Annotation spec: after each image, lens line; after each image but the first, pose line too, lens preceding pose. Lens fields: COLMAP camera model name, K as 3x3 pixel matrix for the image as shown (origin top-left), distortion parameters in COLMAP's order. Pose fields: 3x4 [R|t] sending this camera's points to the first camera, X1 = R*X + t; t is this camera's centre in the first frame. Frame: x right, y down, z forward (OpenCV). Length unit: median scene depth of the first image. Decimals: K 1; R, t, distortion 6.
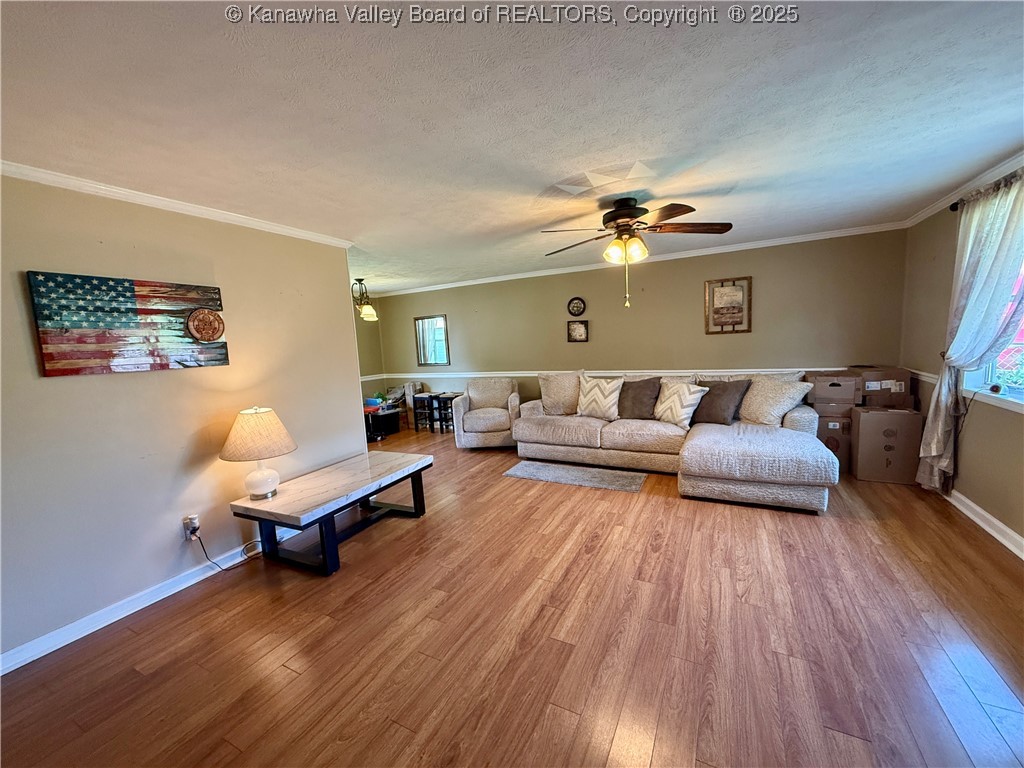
lens RADIAL K [[409.2, 0, 518.4], [0, 409.2, 388.7], [0, 0, 1]] dist [-0.001704, -0.000026]
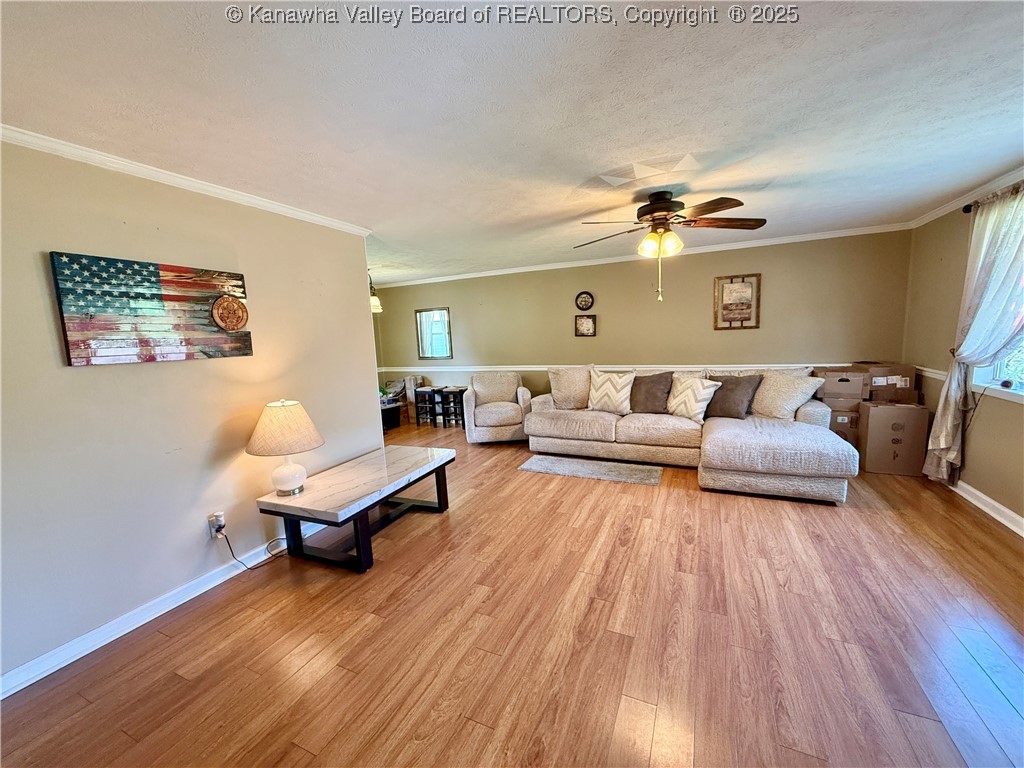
lens RADIAL K [[409.2, 0, 519.4], [0, 409.2, 389.7], [0, 0, 1]] dist [-0.001704, -0.000026]
pose [[0.998830, 0.003888, 0.048209, -0.130874], [-0.004593, 0.999884, 0.014537, 0.004671], [-0.048147, -0.014741, 0.998731, 0.013445]]
